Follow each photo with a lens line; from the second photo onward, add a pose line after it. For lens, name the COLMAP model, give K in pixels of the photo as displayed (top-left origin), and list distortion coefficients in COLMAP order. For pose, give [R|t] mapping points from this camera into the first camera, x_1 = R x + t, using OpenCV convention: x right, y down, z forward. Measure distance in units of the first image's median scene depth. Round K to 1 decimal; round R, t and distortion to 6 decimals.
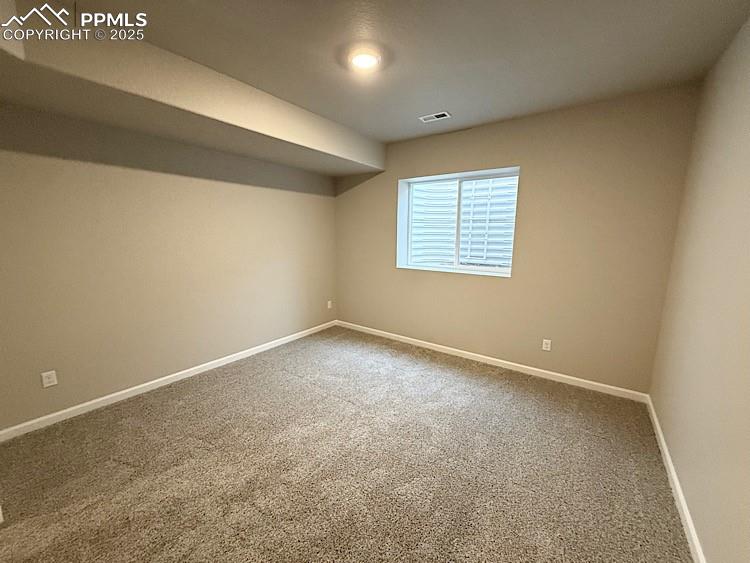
lens RADIAL K [[298.8, 0, 372.3], [0, 298.8, 280.2], [0, 0, 1]] dist [0.002067, -0.000322]
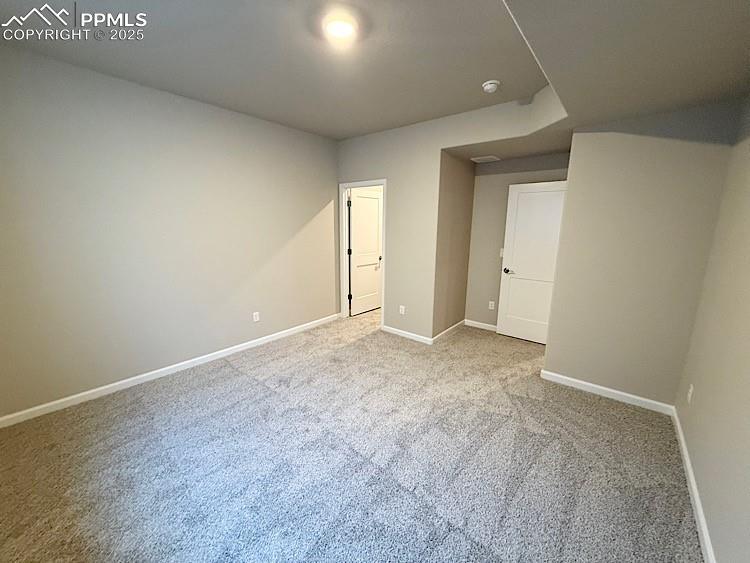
lens RADIAL K [[298.8, 0, 373.2], [0, 298.8, 282.9], [0, 0, 1]] dist [0.002067, -0.000322]
pose [[-0.997905, -0.028484, 0.058083, -0.118564], [-0.006125, 0.935414, 0.353501, -0.212451], [-0.064401, 0.352405, -0.933629, 1.283361]]
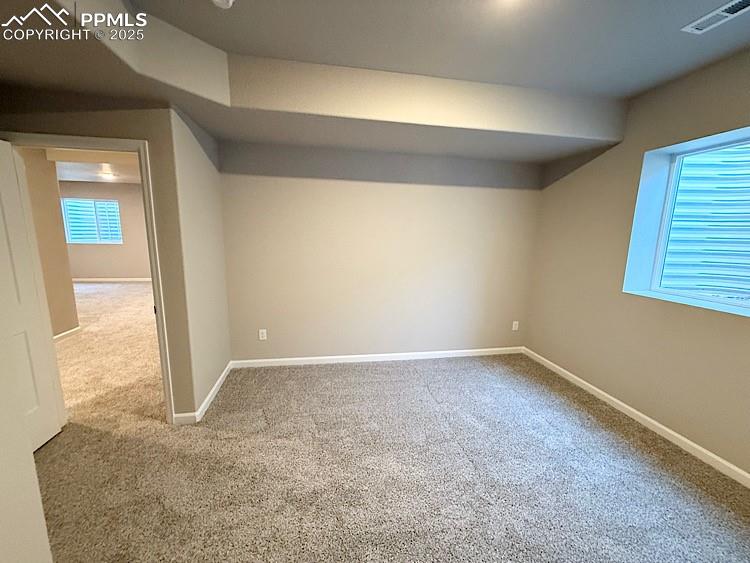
lens RADIAL K [[298.8, 0, 372.9], [0, 298.8, 281.3], [0, 0, 1]] dist [0.002067, -0.000322]
pose [[0.722189, 0.120190, -0.681174, 0.165067], [-0.125084, 0.991245, 0.042285, -0.032791], [0.680292, 0.054666, 0.730900, 0.218960]]
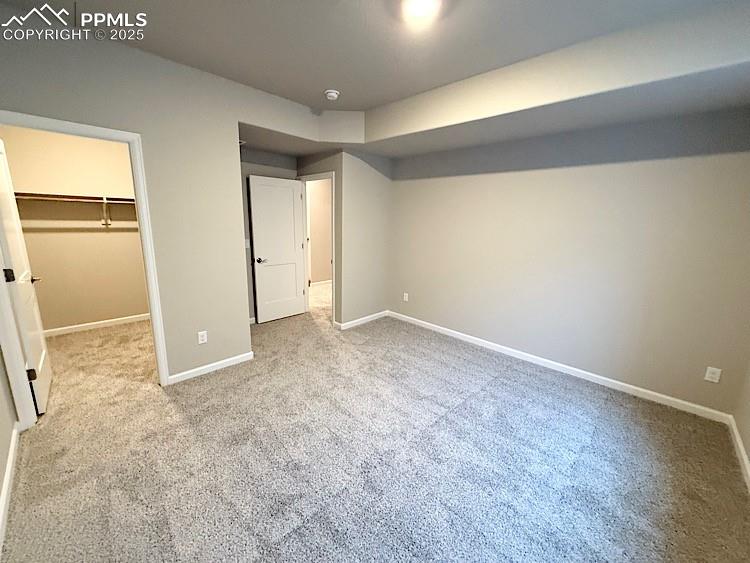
lens RADIAL K [[298.8, 0, 374.3], [0, 298.8, 280.6], [0, 0, 1]] dist [0.002067, -0.000322]
pose [[-0.133137, 0.189807, -0.972753, 0.575389], [-0.185752, 0.959319, 0.212609, -0.103647], [0.973535, 0.208996, -0.092464, 0.686152]]
